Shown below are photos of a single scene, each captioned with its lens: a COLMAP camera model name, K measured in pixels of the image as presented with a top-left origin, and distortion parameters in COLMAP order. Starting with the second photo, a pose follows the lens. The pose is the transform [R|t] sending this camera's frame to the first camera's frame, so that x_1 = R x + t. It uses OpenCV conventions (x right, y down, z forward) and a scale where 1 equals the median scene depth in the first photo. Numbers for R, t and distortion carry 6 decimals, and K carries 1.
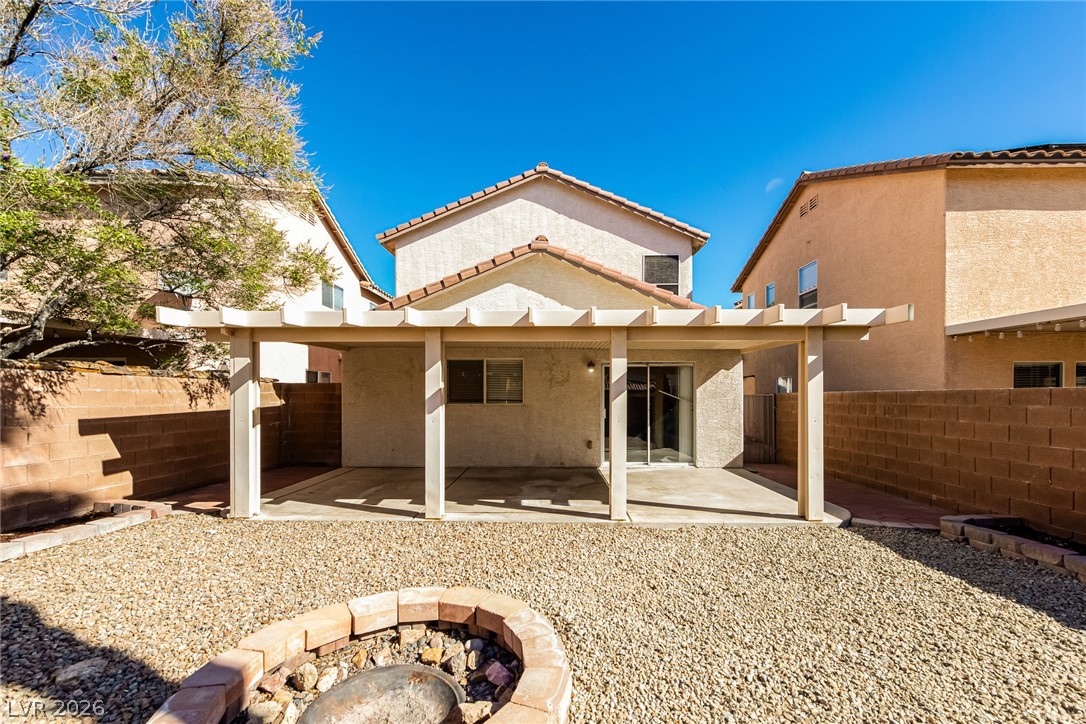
lens RADIAL K [[436.0, 0, 577.3], [0, 436.0, 396.2], [0, 0, 1]] dist [0.003118, -0.000499]
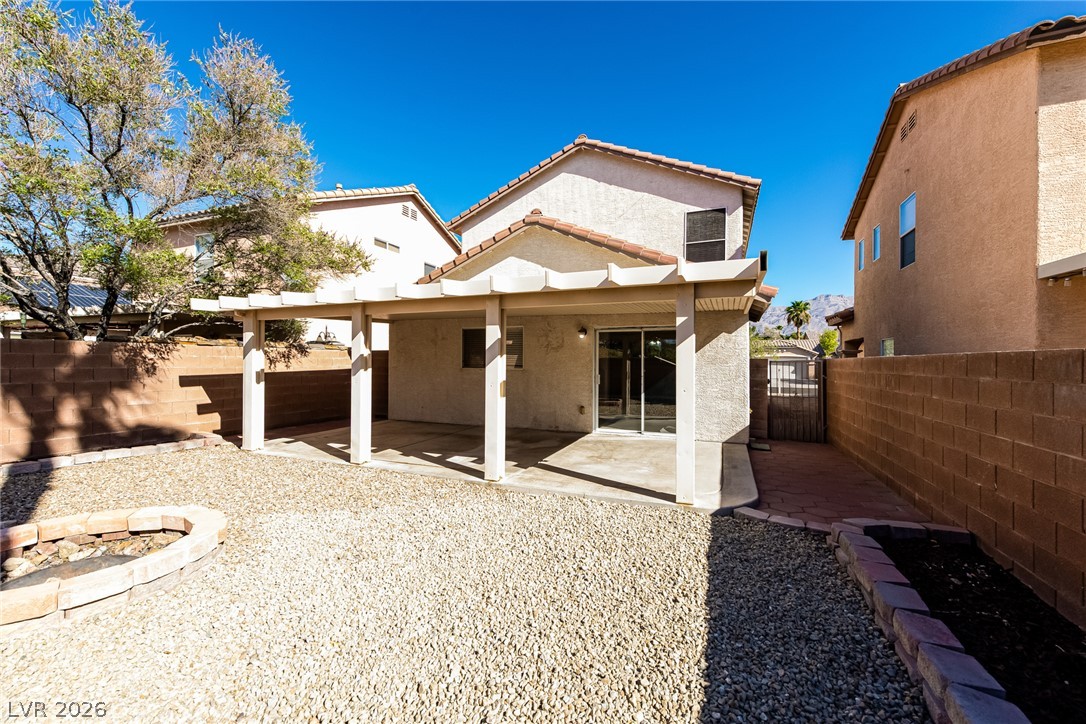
lens RADIAL K [[436.0, 0, 572.5], [0, 436.0, 356.3], [0, 0, 1]] dist [0.003118, -0.000499]
pose [[0.932345, -0.001054, -0.361569, 0.374257], [-0.003647, 0.999917, -0.012319, -0.000225], [0.361552, 0.012805, 0.932264, 0.053765]]
